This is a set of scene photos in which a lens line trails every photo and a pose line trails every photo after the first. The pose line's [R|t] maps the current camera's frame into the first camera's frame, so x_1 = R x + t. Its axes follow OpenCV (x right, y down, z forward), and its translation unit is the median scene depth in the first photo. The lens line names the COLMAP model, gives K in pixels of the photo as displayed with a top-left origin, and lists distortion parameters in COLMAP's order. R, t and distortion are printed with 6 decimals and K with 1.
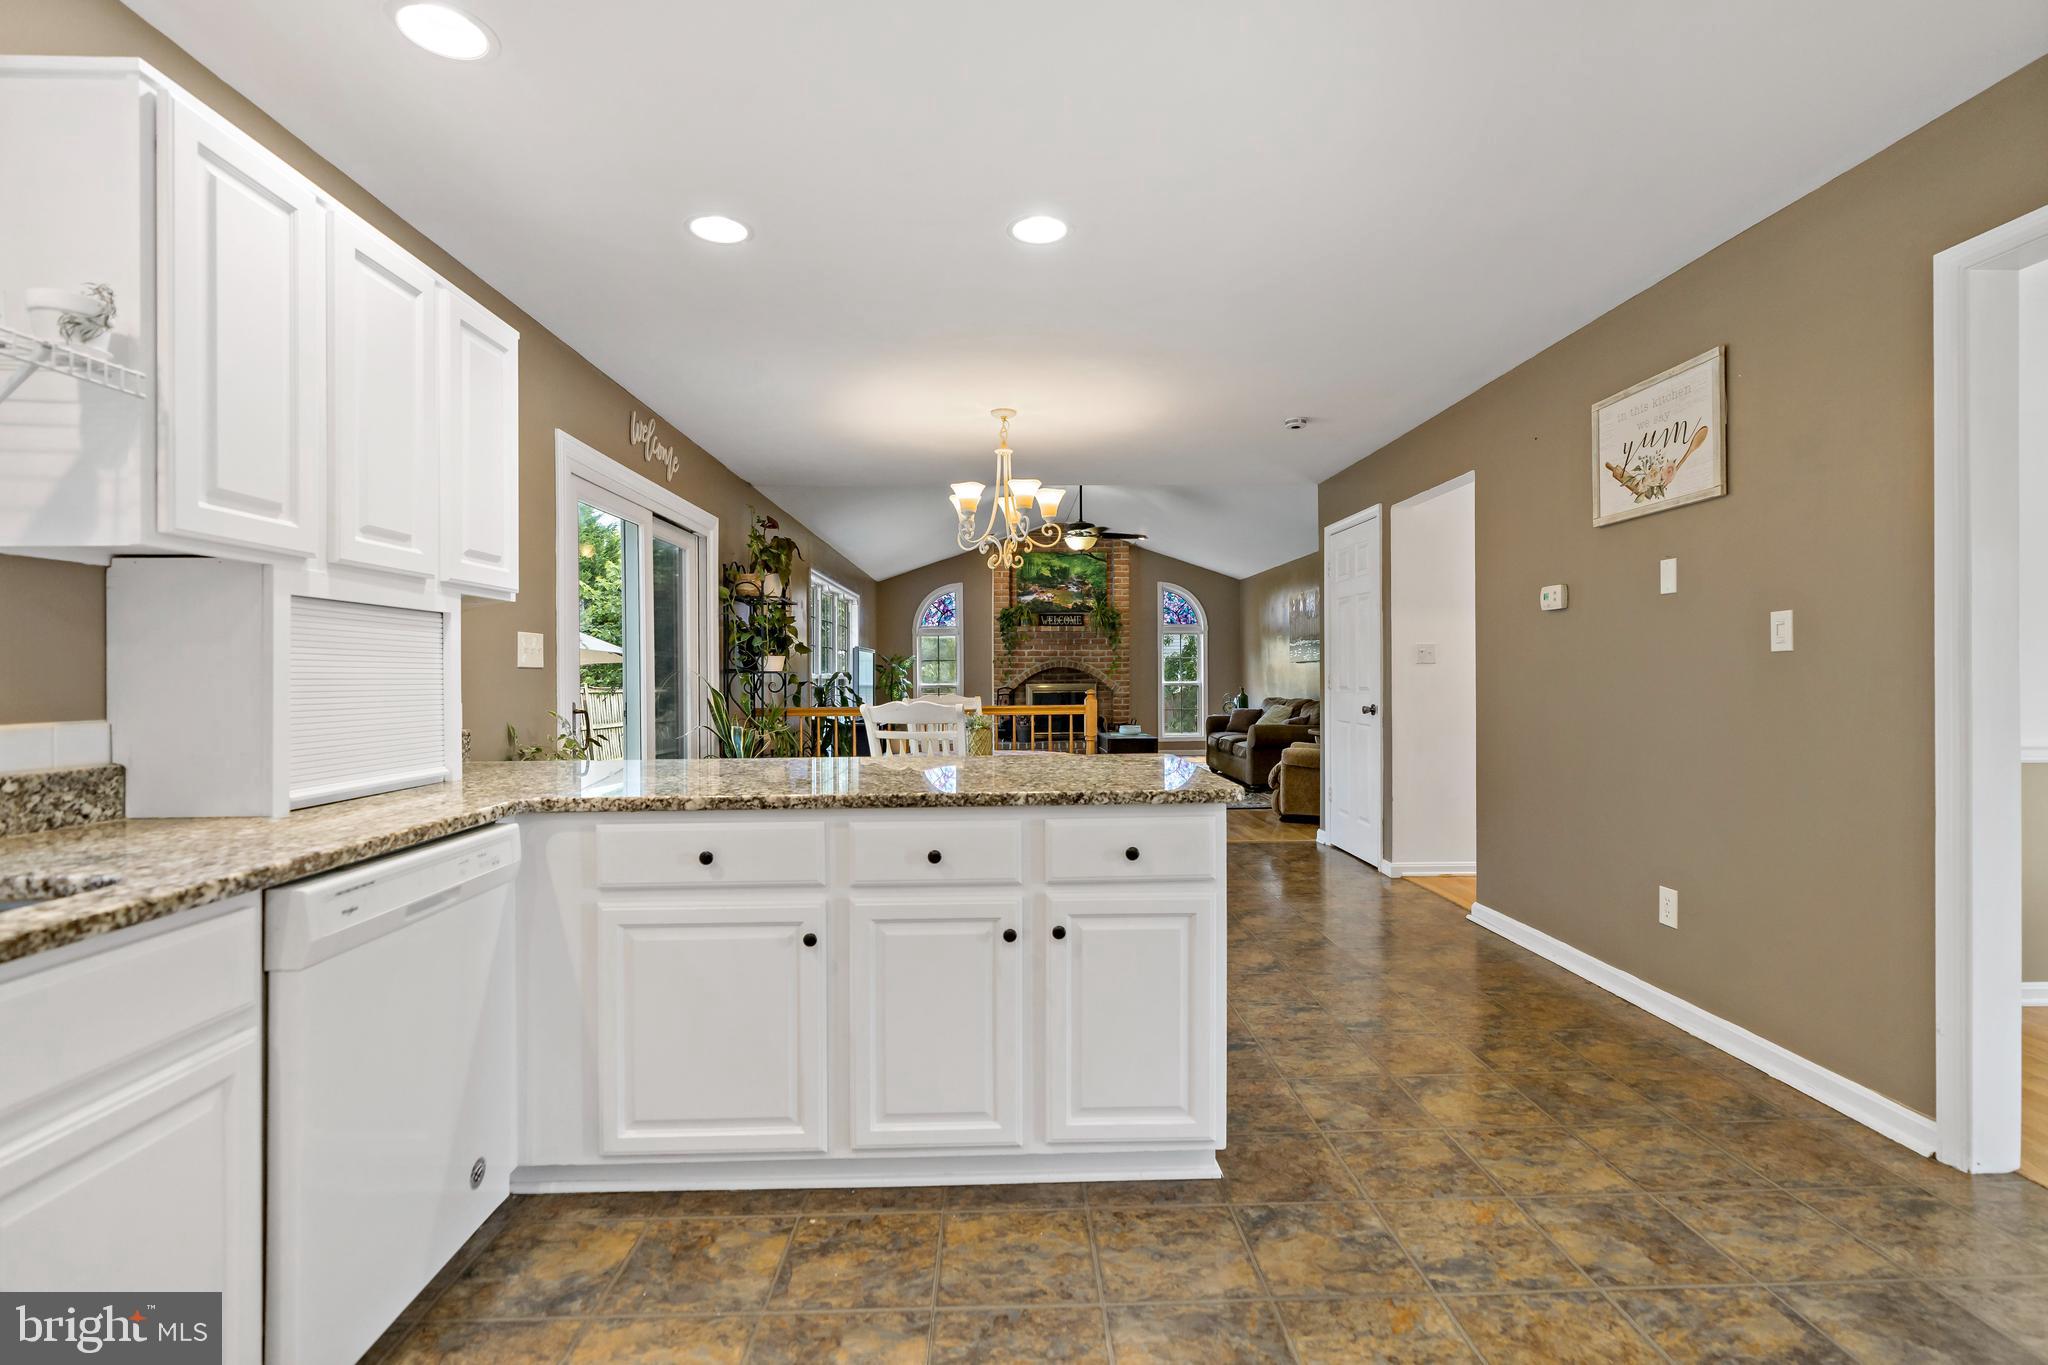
lens RADIAL K [[938.4, 0, 1048.5], [0, 938.4, 686.2], [0, 0, 1]] dist [-0.008866, -0.000118]
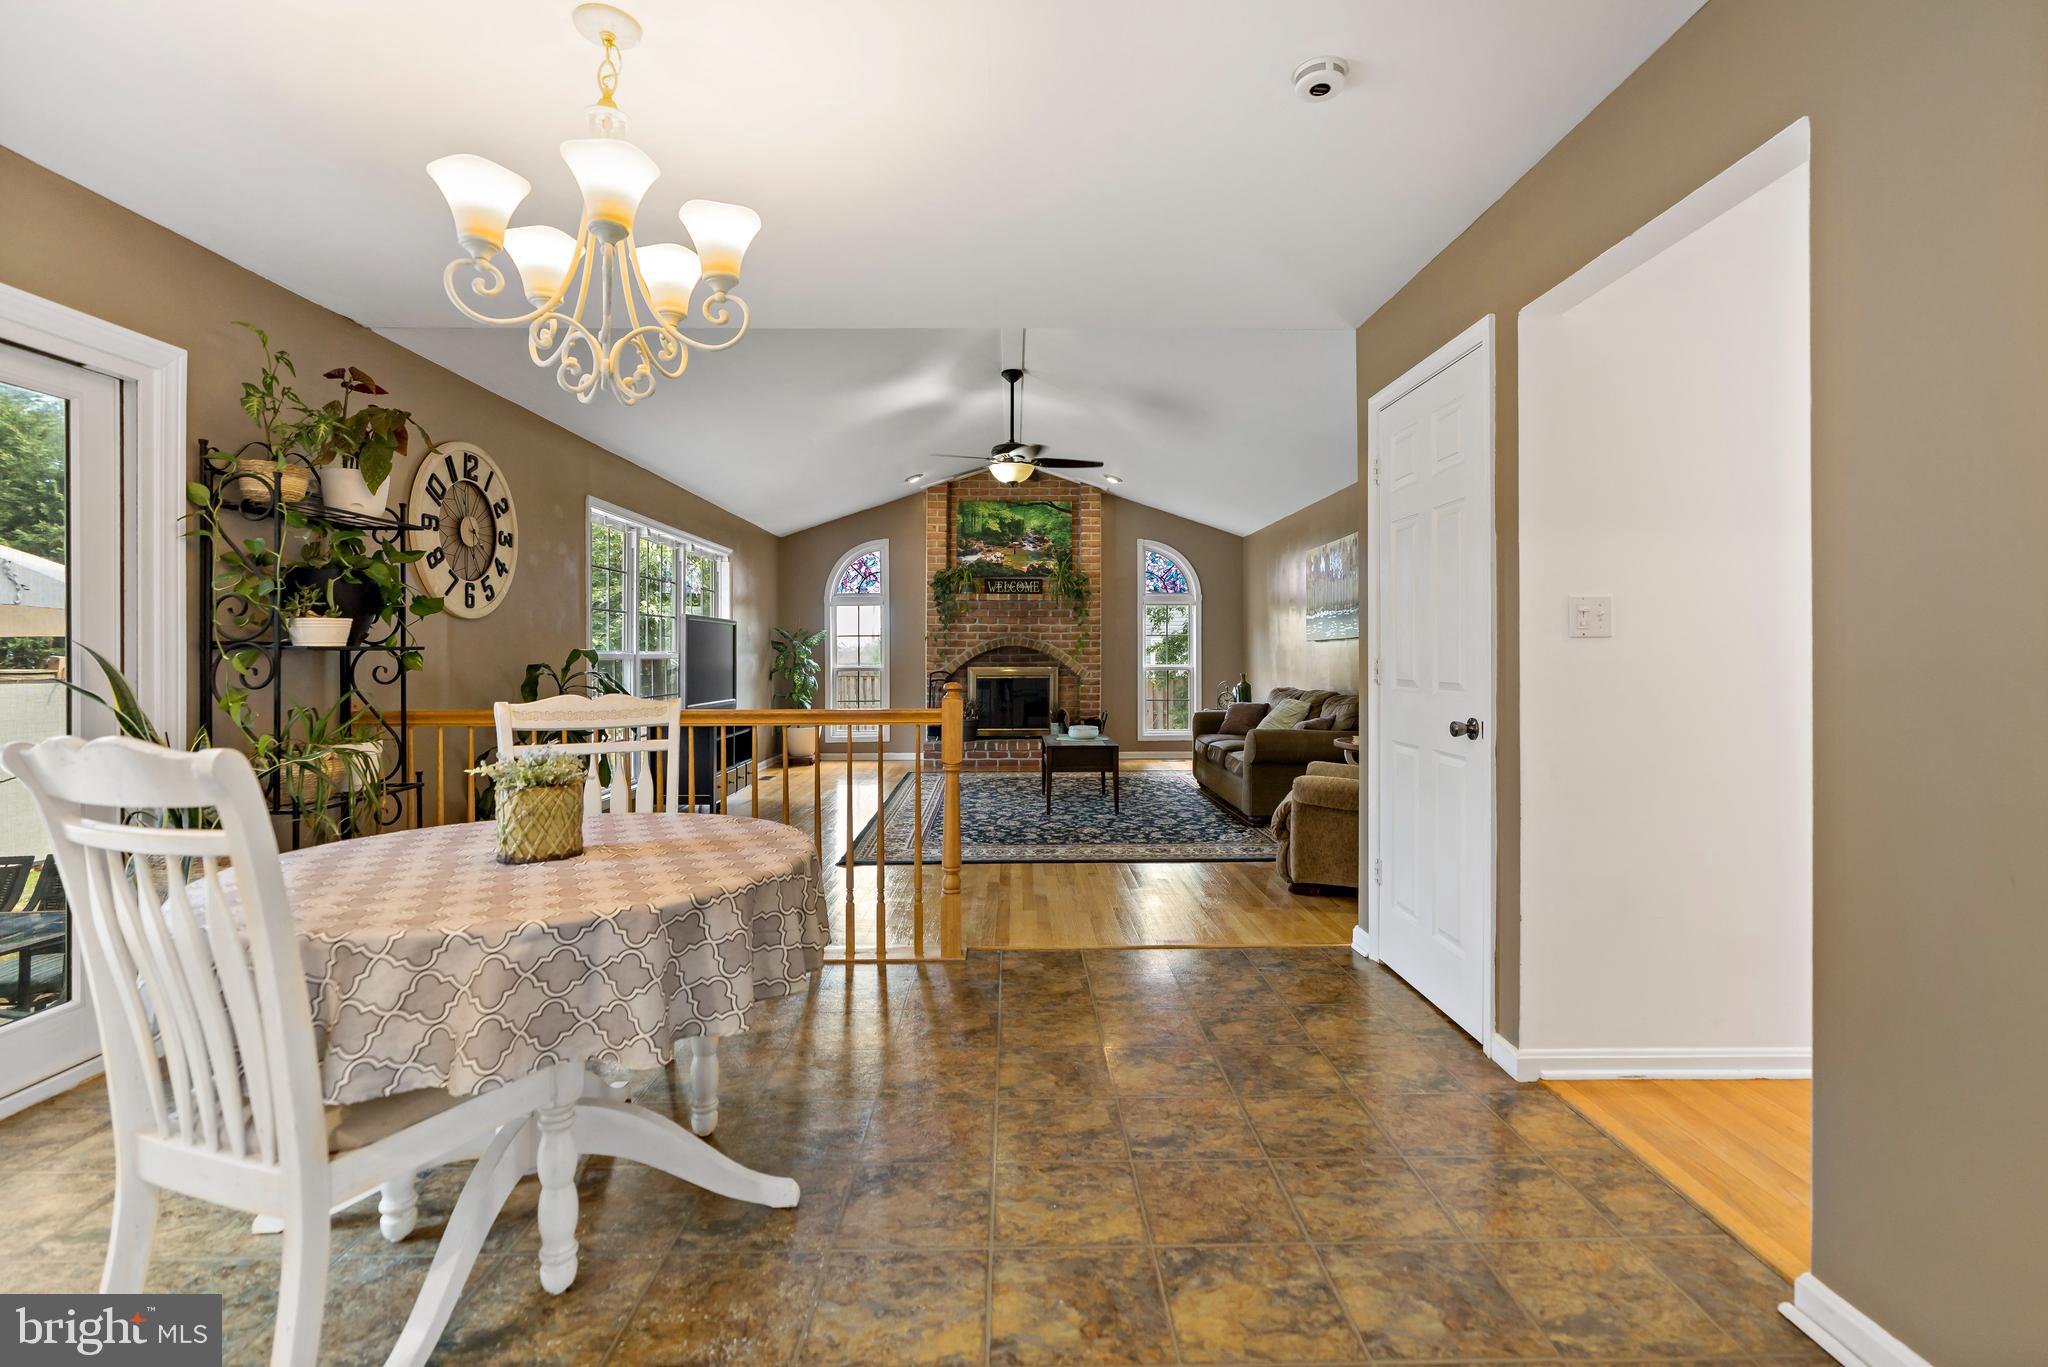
lens RADIAL K [[953.6, 0, 1016.5], [0, 953.6, 668.3], [0, 0, 1]] dist [0.007300, 0.000619]
pose [[0.999035, 0.004996, -0.043630, 0.127244], [-0.004952, 0.999987, 0.001121, -0.006712], [0.043635, -0.000903, 0.999047, 0.491566]]
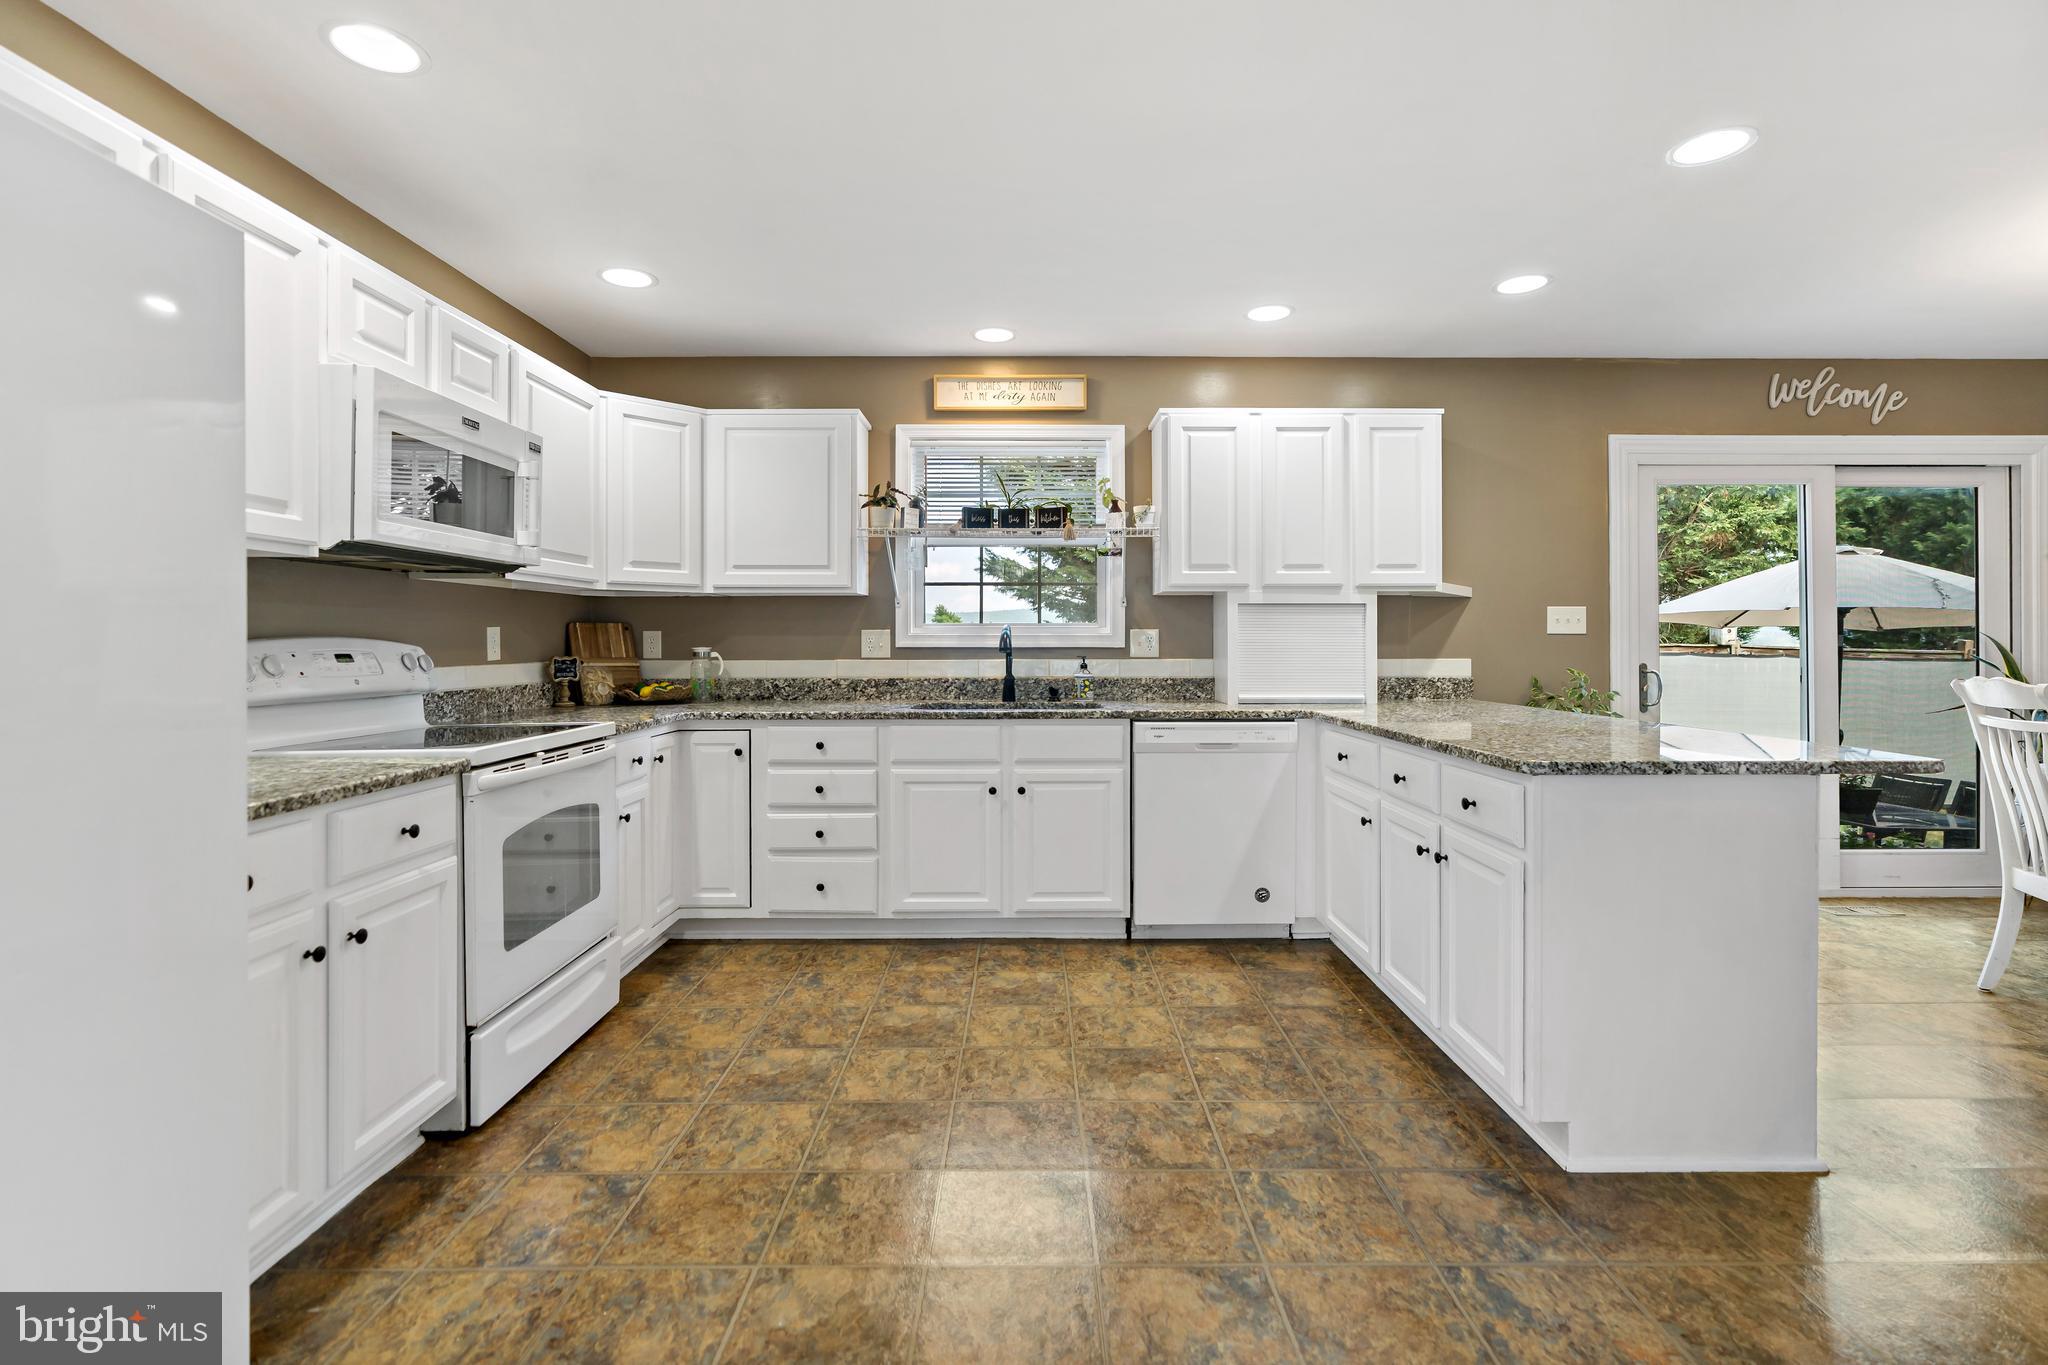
lens RADIAL K [[946.7, 0, 1017.4], [0, 946.7, 632.9], [0, 0, 1]] dist [-0.003513, 0.000455]
pose [[-0.040772, -0.002460, -0.999165, 0.452244], [-0.011336, 0.999934, -0.001999, -0.006408], [0.999104, 0.011245, -0.040797, 0.182671]]
